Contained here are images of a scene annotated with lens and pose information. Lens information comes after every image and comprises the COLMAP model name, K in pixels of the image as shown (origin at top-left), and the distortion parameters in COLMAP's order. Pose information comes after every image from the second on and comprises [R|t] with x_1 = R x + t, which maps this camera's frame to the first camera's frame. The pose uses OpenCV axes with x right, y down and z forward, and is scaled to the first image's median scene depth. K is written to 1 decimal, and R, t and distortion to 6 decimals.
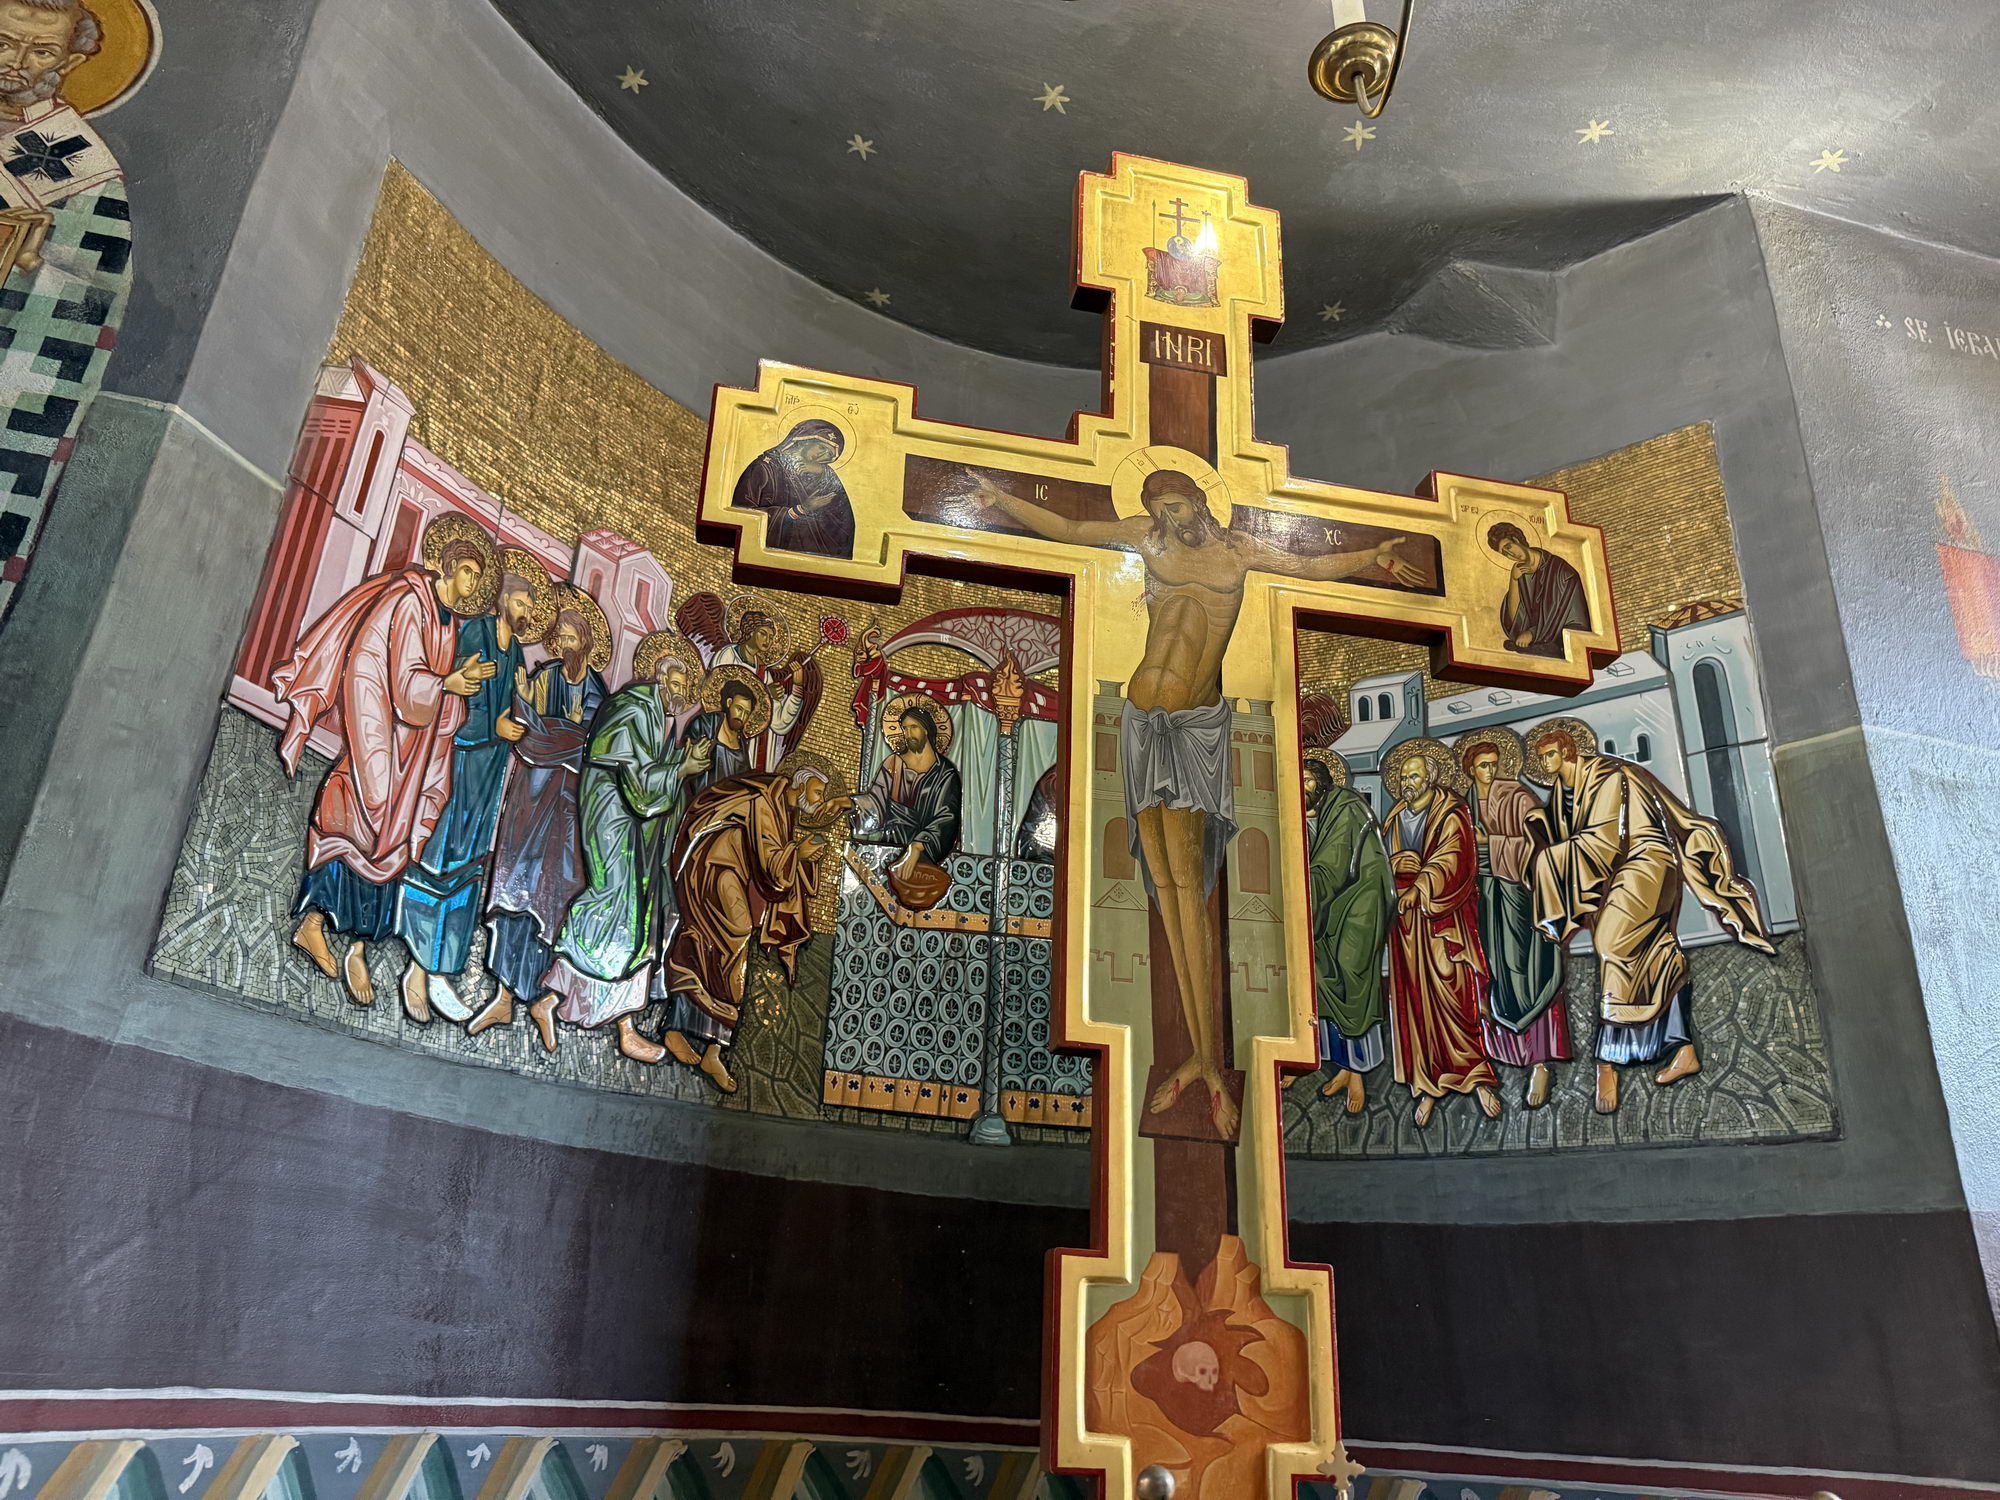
lens RADIAL K [[1393.7, 0, 998.8], [0, 1393.7, 754.4], [0, 0, 1]] dist [0.021415, -0.030769]
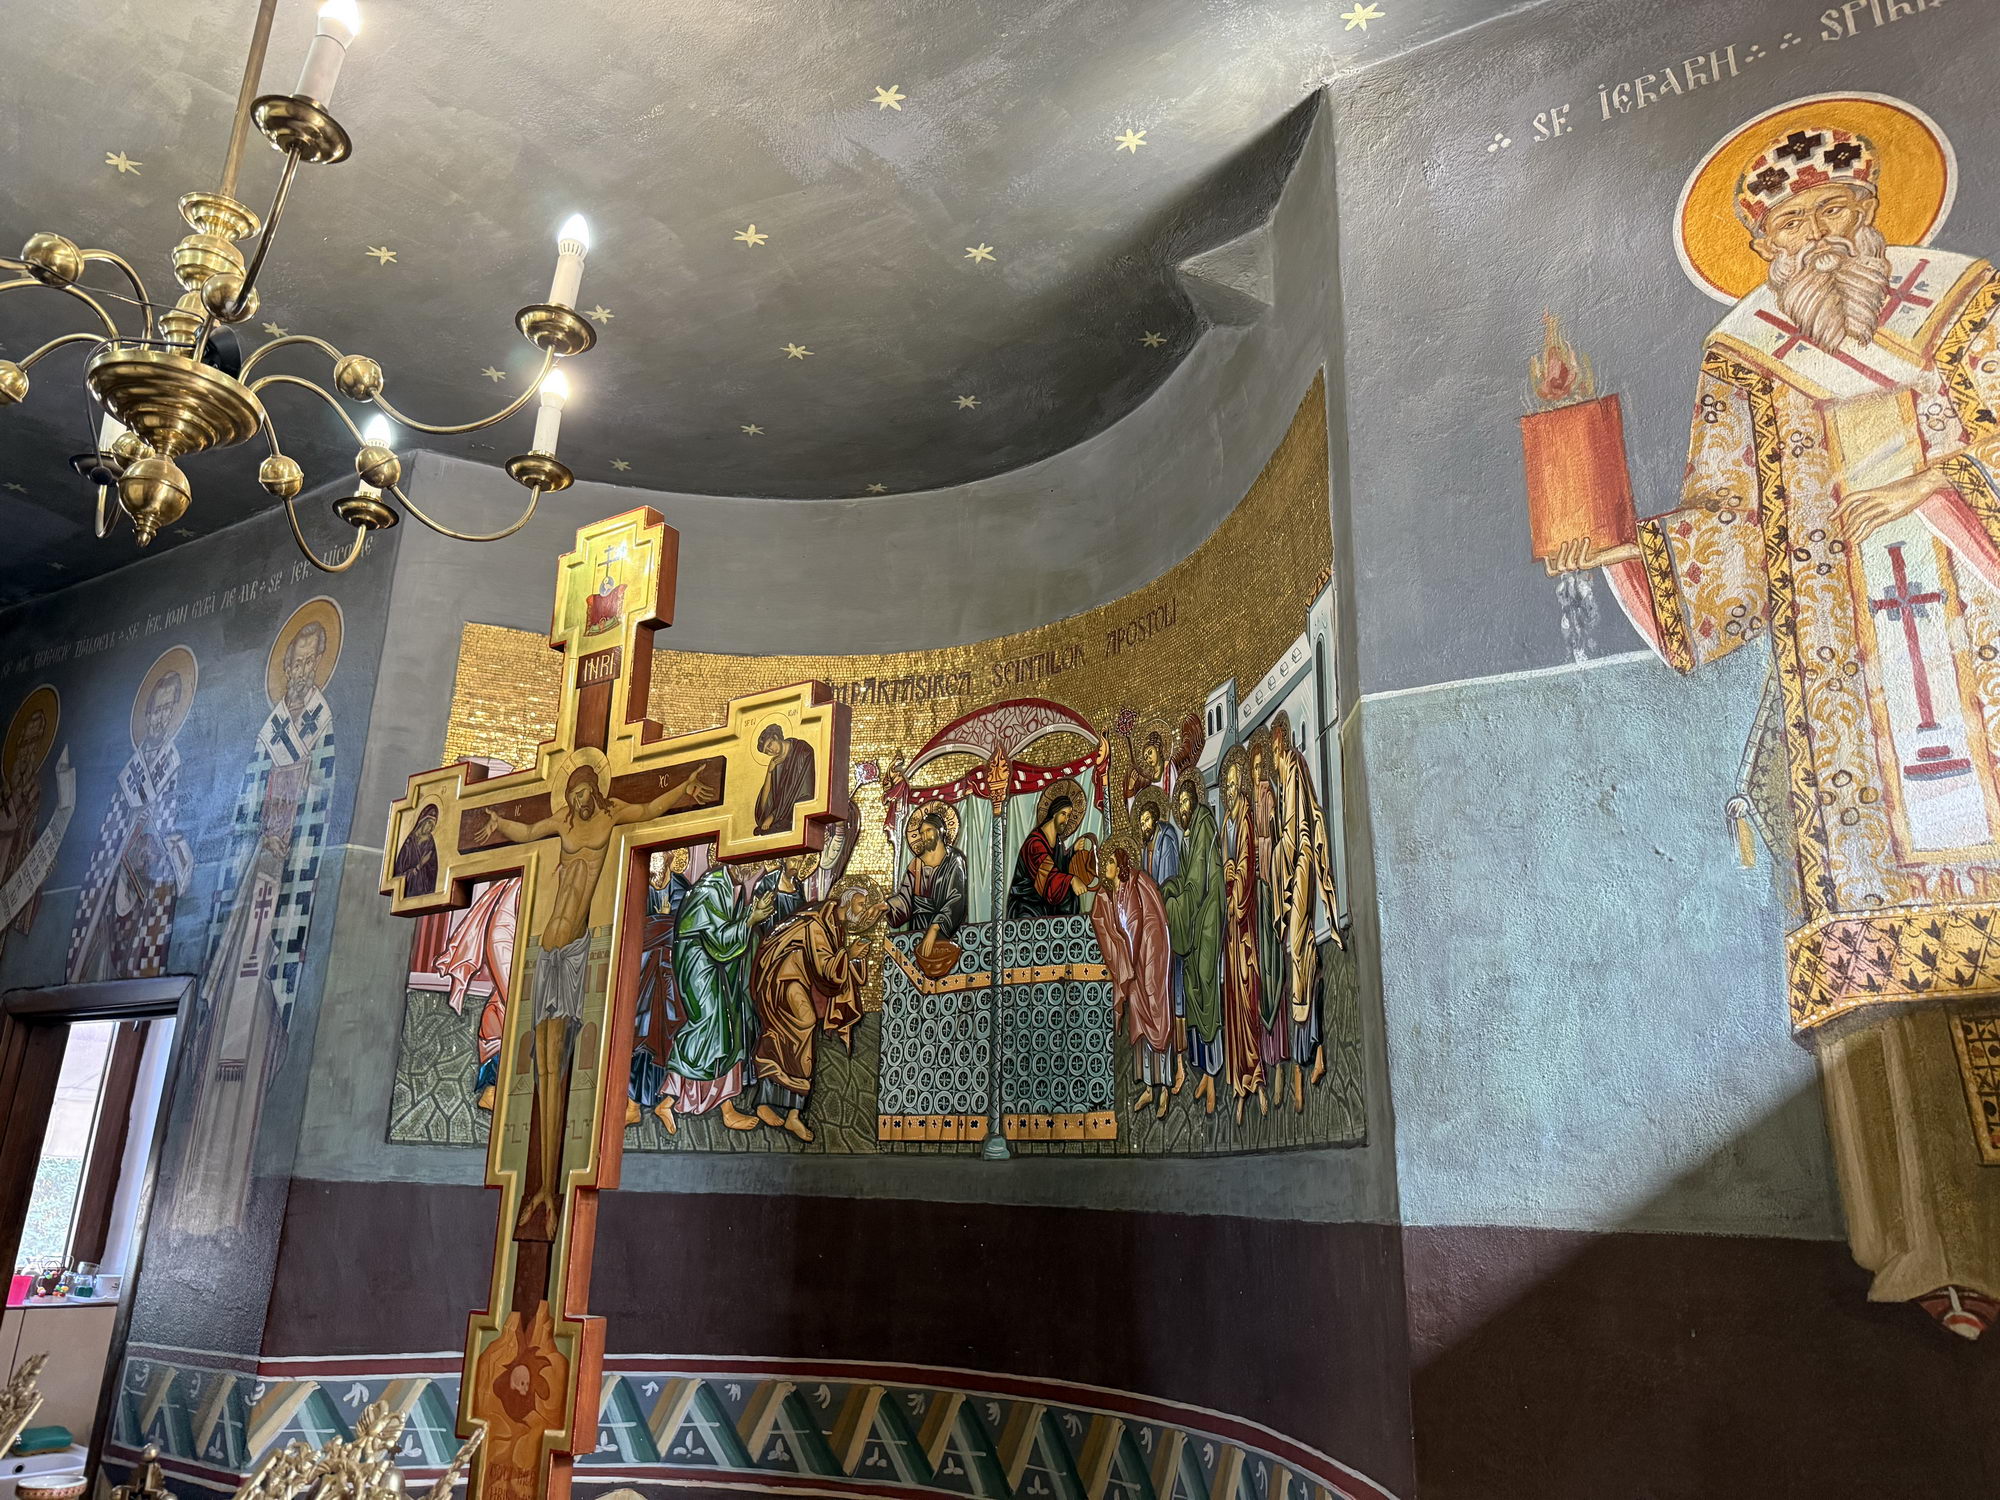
lens RADIAL K [[1393.7, 0, 1014.3], [0, 1393.7, 738.1], [0, 0, 1]] dist [0.021415, -0.030769]
pose [[0.702857, -0.253851, -0.664494, 1.046249], [0.299387, 0.952955, -0.047377, -0.020075], [0.645259, -0.165642, 0.745790, 0.148832]]
